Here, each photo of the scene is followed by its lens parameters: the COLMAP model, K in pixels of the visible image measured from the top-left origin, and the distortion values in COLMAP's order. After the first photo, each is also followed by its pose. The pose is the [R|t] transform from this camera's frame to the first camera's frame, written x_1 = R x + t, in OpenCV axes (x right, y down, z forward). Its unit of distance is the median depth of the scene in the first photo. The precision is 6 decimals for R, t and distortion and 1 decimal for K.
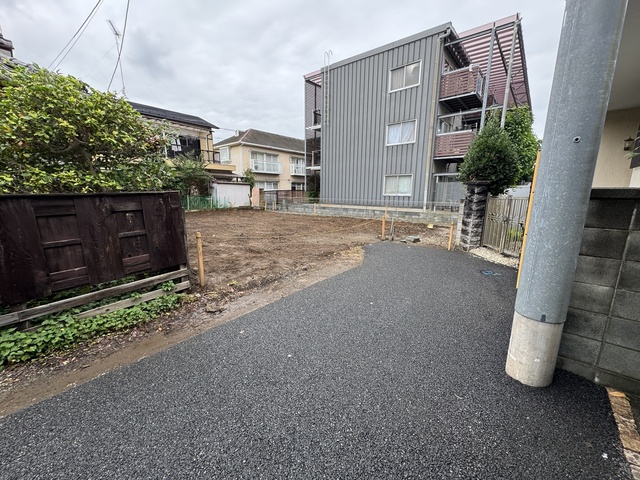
lens RADIAL K [[254.9, 0, 319.5], [0, 254.9, 242.0], [0, 0, 1]] dist [0.000482, 0.000376]
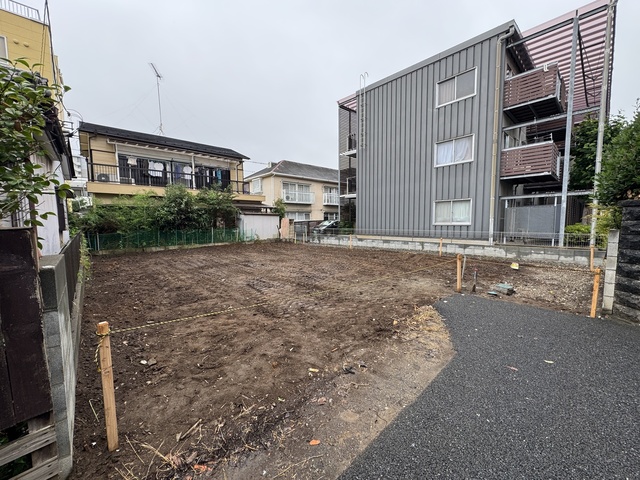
lens RADIAL K [[254.9, 0, 320.1], [0, 254.9, 241.6], [0, 0, 1]] dist [0.000482, 0.000376]
pose [[0.992390, -0.007123, -0.122924, -0.014521], [-0.007302, 0.993164, -0.116500, -0.026489], [0.122914, 0.116511, 0.985554, 0.132358]]
